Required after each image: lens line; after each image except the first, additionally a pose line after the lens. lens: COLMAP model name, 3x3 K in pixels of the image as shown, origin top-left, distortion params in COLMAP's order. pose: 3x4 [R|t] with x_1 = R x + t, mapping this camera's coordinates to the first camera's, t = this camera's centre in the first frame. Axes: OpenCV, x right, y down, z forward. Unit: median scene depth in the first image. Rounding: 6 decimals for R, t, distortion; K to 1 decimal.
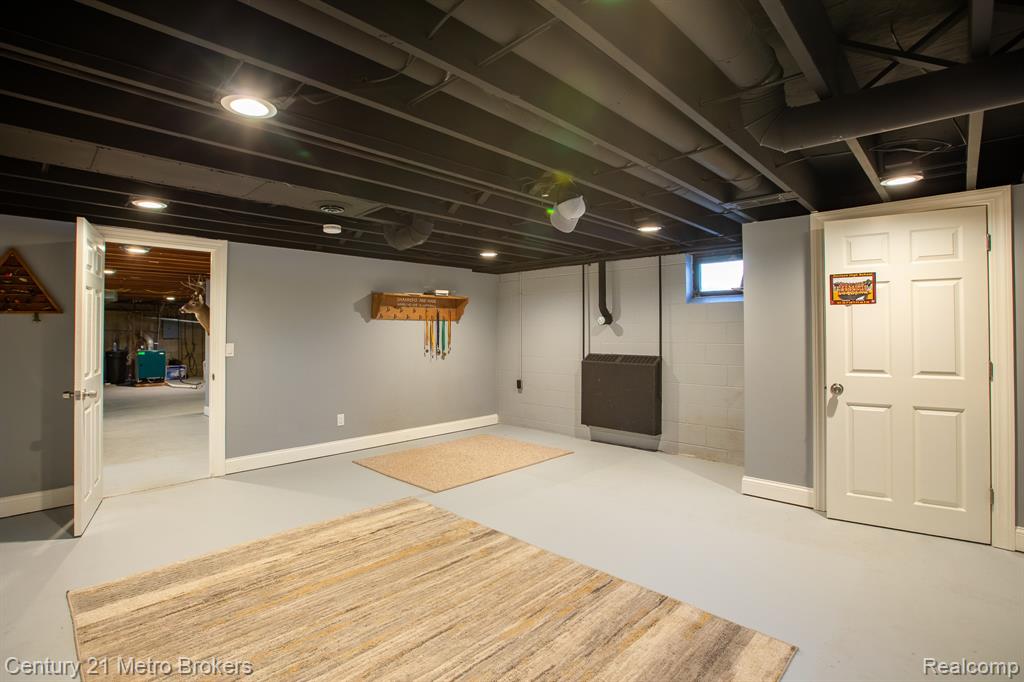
lens RADIAL K [[474.6, 0, 497.7], [0, 474.6, 337.9], [0, 0, 1]] dist [-0.052792, 0.029152]
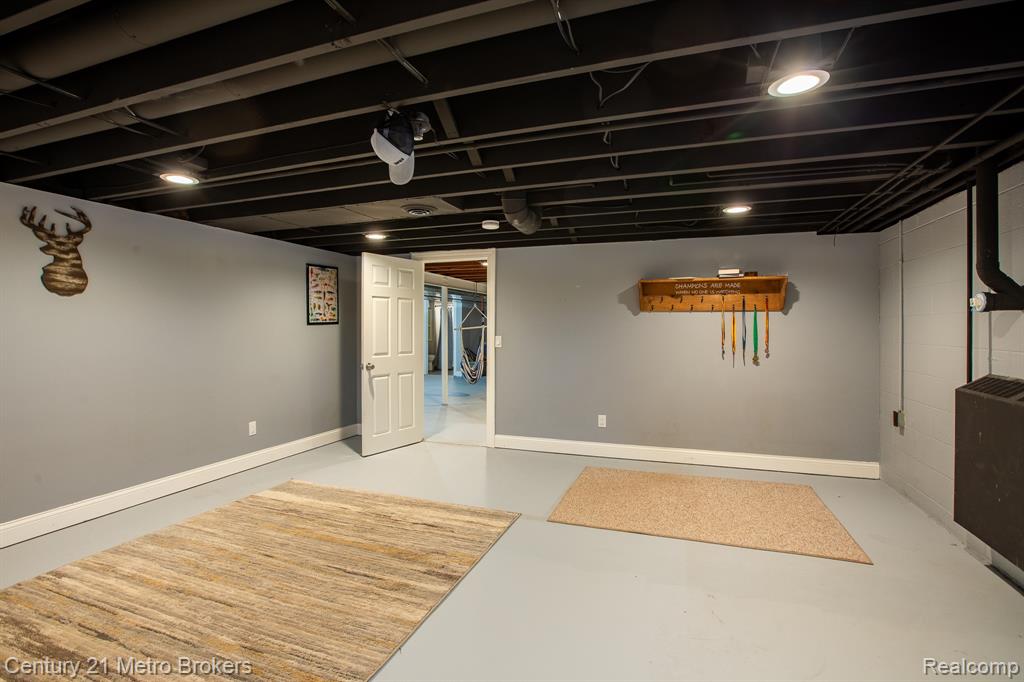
lens RADIAL K [[474.6, 0, 497.7], [0, 474.6, 337.9], [0, 0, 1]] dist [-0.052792, 0.029152]
pose [[0.431586, 0.024167, -0.901748, 0.689039], [-0.012189, 0.999706, 0.020959, -0.011908], [0.901990, 0.001946, 0.431753, 0.681810]]
